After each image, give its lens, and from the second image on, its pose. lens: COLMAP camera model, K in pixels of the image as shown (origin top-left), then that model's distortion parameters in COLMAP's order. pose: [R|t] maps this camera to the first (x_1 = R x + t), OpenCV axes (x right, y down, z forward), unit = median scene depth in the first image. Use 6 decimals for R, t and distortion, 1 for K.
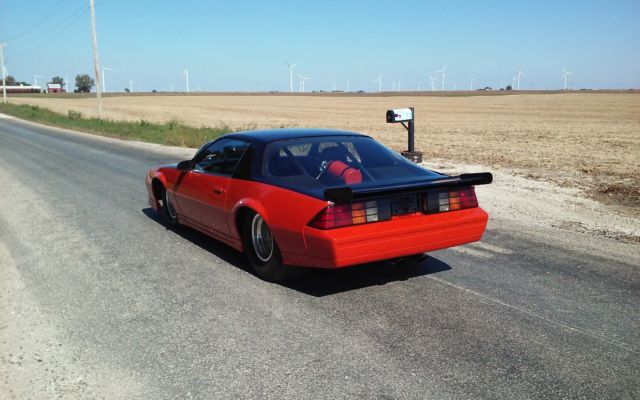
lens RADIAL K [[613.2, 0, 329.7], [0, 613.2, 199.4], [0, 0, 1]] dist [0.099059, -0.222430]
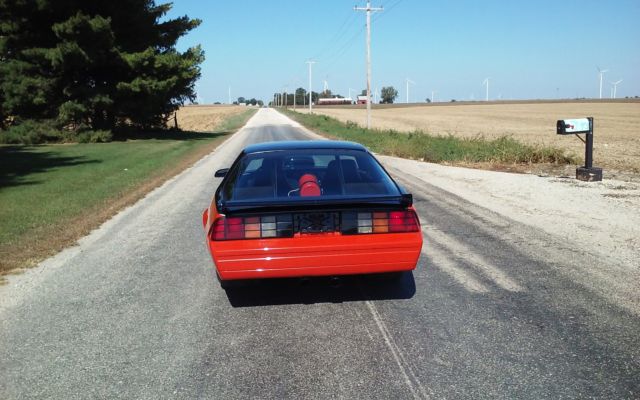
lens RADIAL K [[613.2, 0, 329.7], [0, 613.2, 199.4], [0, 0, 1]] dist [0.099059, -0.222430]
pose [[0.890795, 0.058377, -0.450641, 0.535272], [-0.064708, 0.997903, 0.001360, -0.028194], [0.449775, 0.027949, 0.892704, 0.150487]]
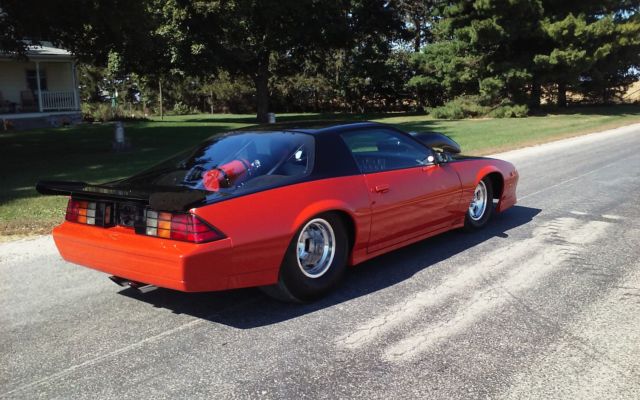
lens RADIAL K [[613.2, 0, 329.7], [0, 613.2, 199.4], [0, 0, 1]] dist [0.099059, -0.222430]
pose [[0.315782, 0.149238, -0.937022, 0.938172], [-0.119297, 0.985961, 0.116828, -0.136326], [0.941302, 0.074892, 0.329153, 0.925570]]
